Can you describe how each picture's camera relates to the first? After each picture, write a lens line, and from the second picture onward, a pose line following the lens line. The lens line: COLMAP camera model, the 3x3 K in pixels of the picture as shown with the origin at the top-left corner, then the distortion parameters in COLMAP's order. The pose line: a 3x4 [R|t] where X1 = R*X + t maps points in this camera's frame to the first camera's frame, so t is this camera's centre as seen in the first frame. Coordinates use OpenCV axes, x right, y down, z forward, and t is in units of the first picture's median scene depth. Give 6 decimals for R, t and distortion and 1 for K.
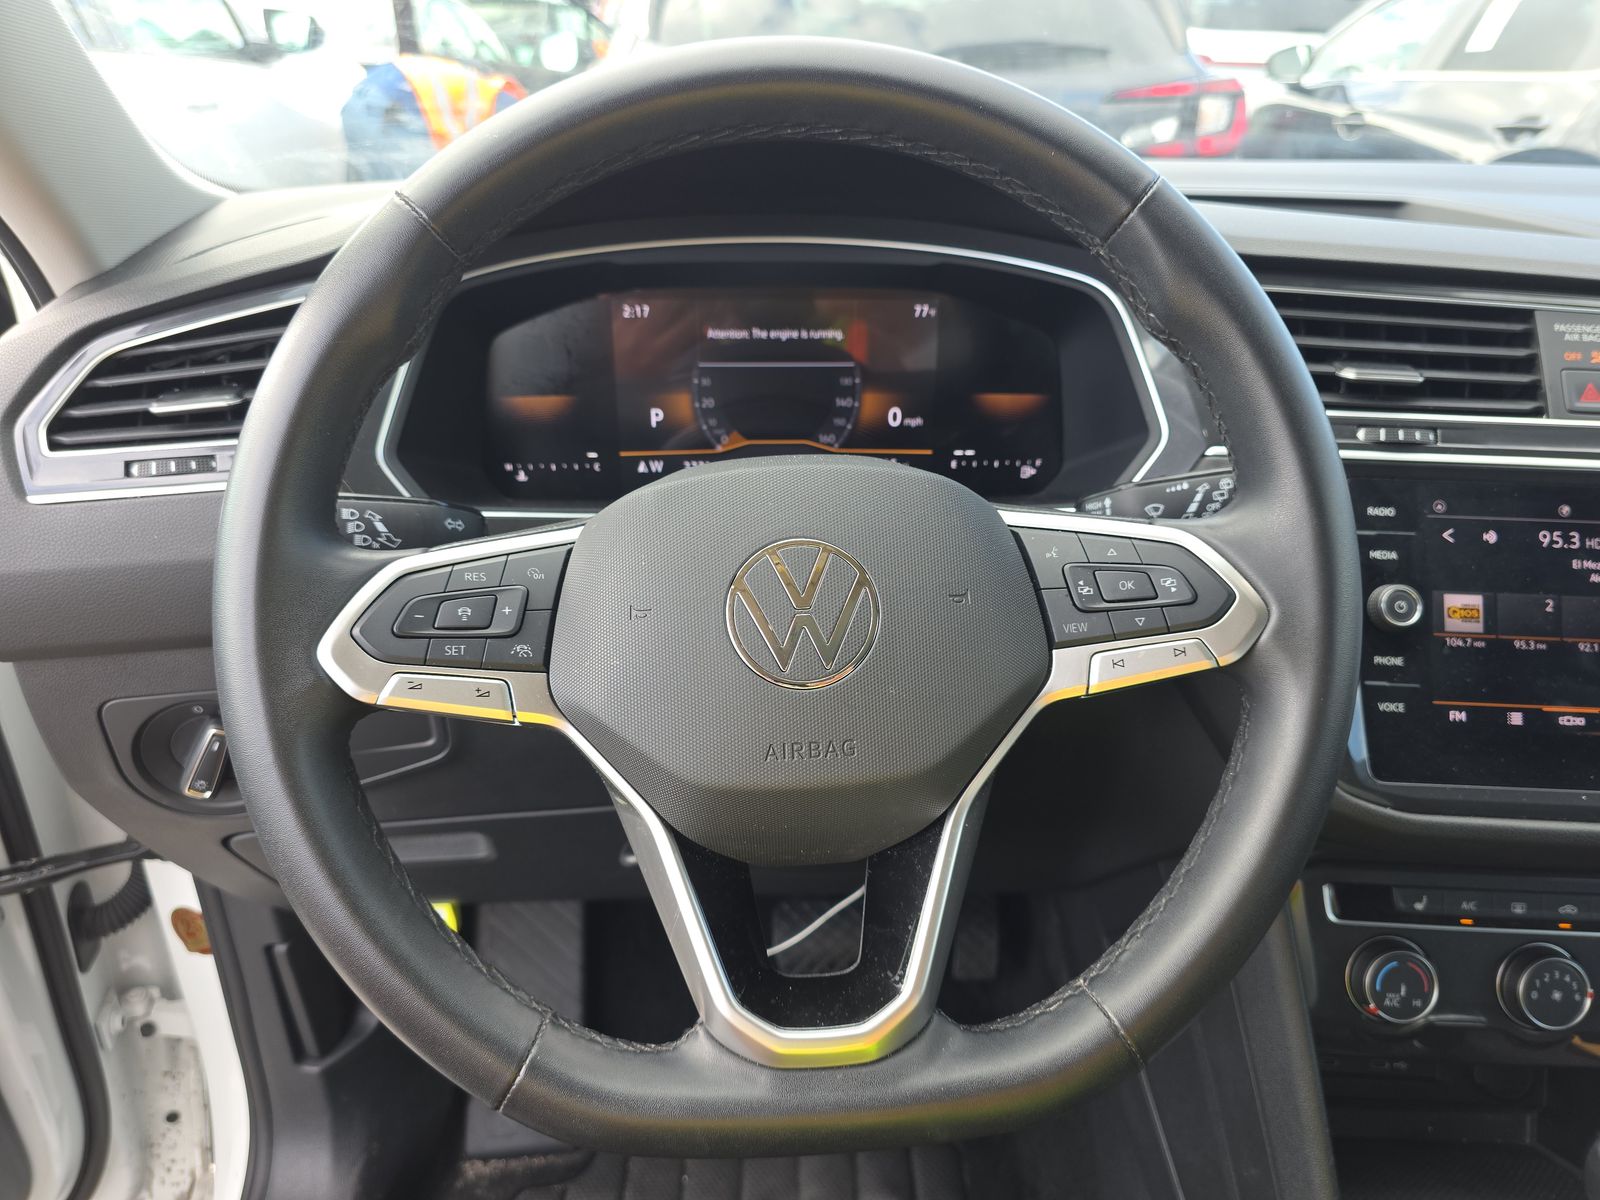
lens RADIAL K [[1088.6, 0, 778.7], [0, 1088.6, 600.0], [0, 0, 1]] dist [0.052444, -0.054607]
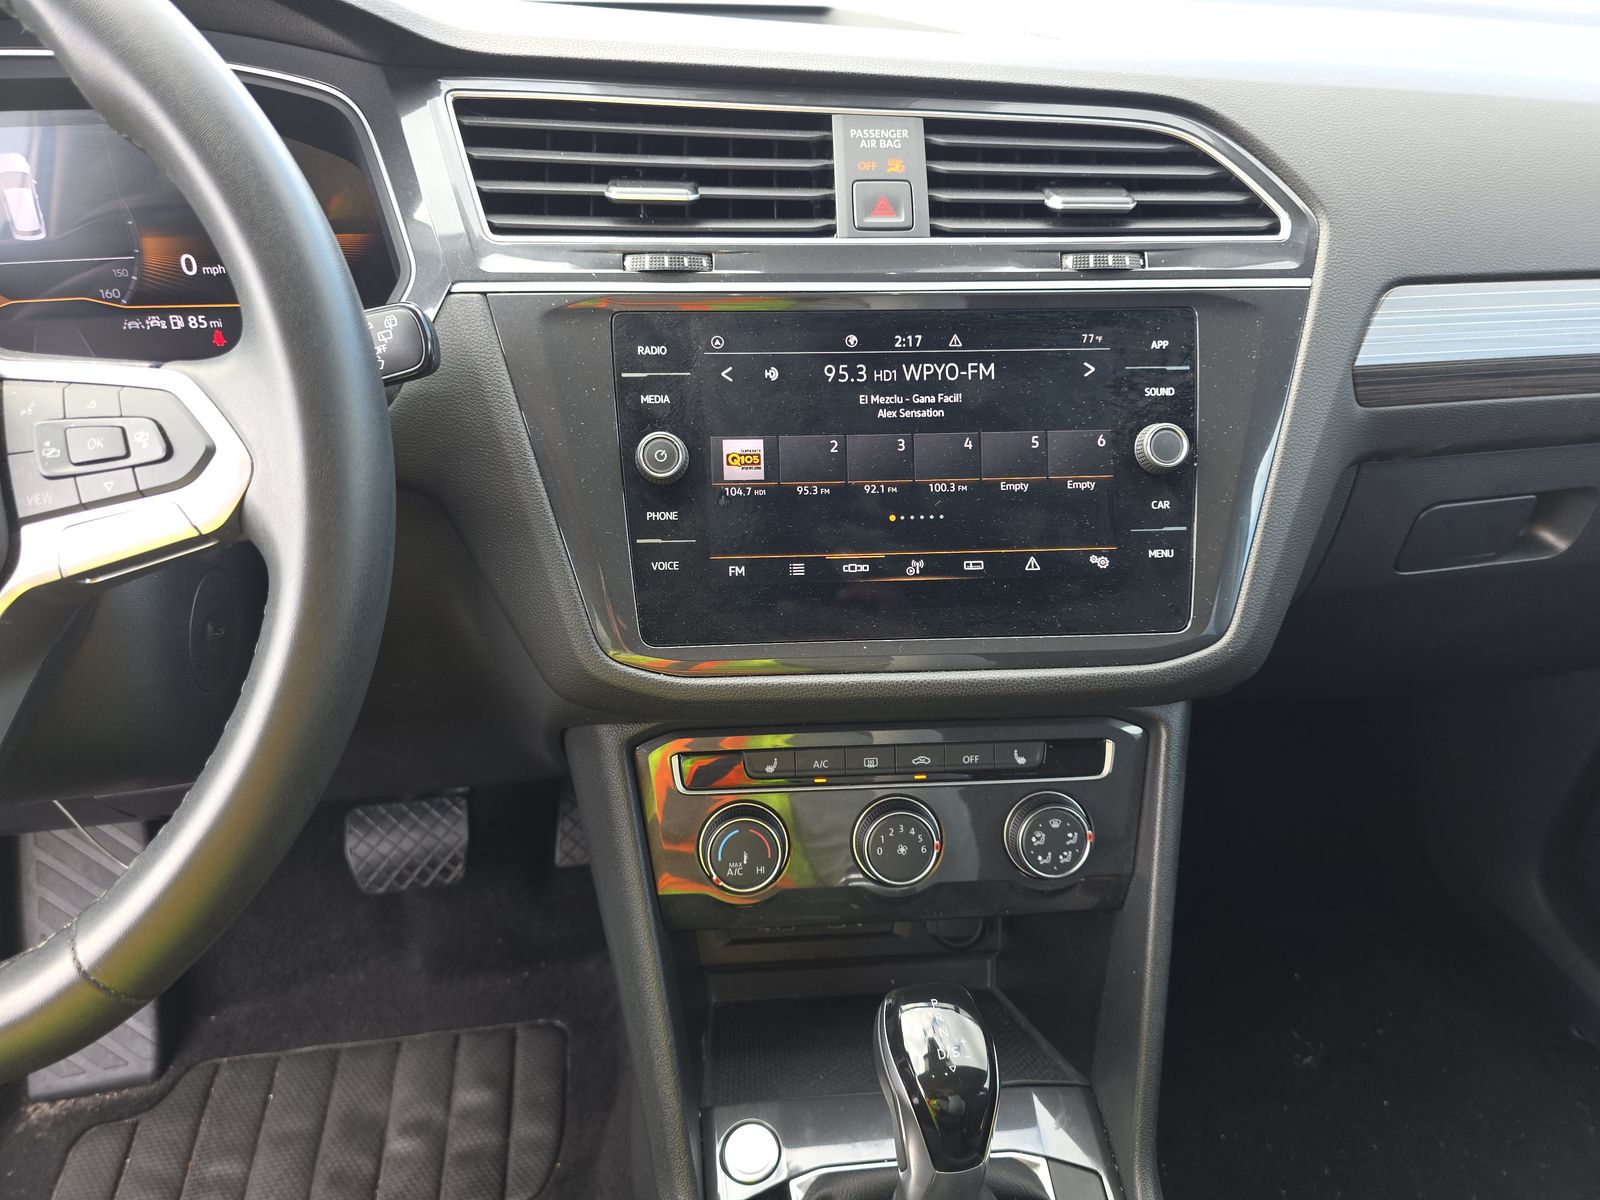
lens RADIAL K [[1088.6, 0, 778.7], [0, 1088.6, 600.0], [0, 0, 1]] dist [0.052444, -0.054607]
pose [[0.992884, -0.067824, 0.097887, 0.550617], [0.057334, 0.992683, 0.106266, 0.033367], [-0.104378, -0.099898, 0.989508, 0.083644]]
